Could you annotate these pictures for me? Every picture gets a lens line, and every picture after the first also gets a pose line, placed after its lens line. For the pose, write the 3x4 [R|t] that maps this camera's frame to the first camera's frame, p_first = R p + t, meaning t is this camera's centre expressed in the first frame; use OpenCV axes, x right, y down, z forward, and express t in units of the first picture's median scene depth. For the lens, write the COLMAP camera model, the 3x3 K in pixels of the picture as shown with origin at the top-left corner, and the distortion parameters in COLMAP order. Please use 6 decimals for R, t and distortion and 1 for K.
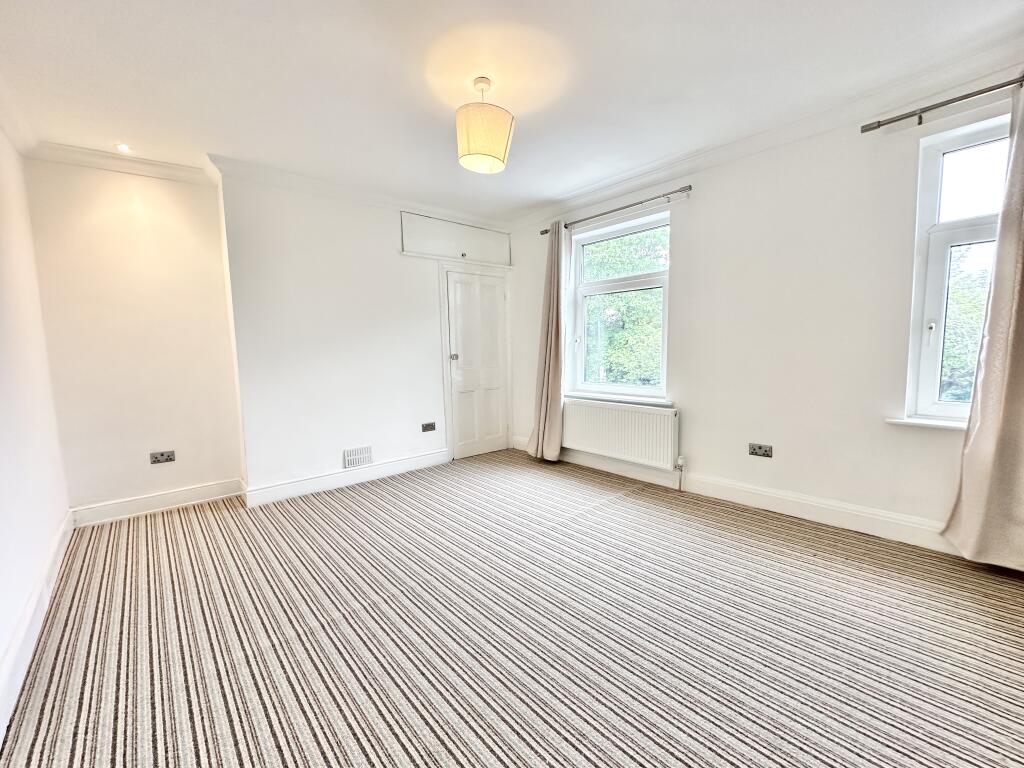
lens RADIAL K [[410.5, 0, 516.2], [0, 410.5, 384.4], [0, 0, 1]] dist [-0.001360, 0.000084]
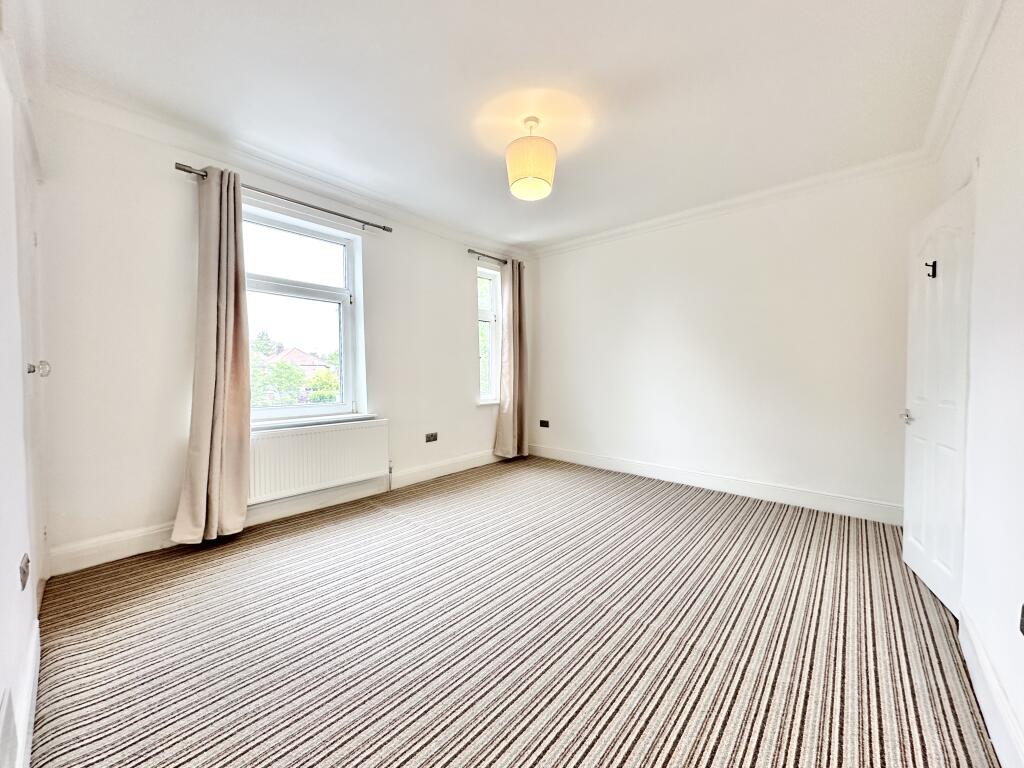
lens RADIAL K [[412.8, 0, 509.2], [0, 412.8, 385.6], [0, 0, 1]] dist [0.001042, 0.000096]
pose [[-0.130260, -0.013471, 0.991388, -1.056149], [0.094384, 0.995198, 0.025924, -0.037000], [-0.986977, 0.096948, -0.128363, 1.109831]]
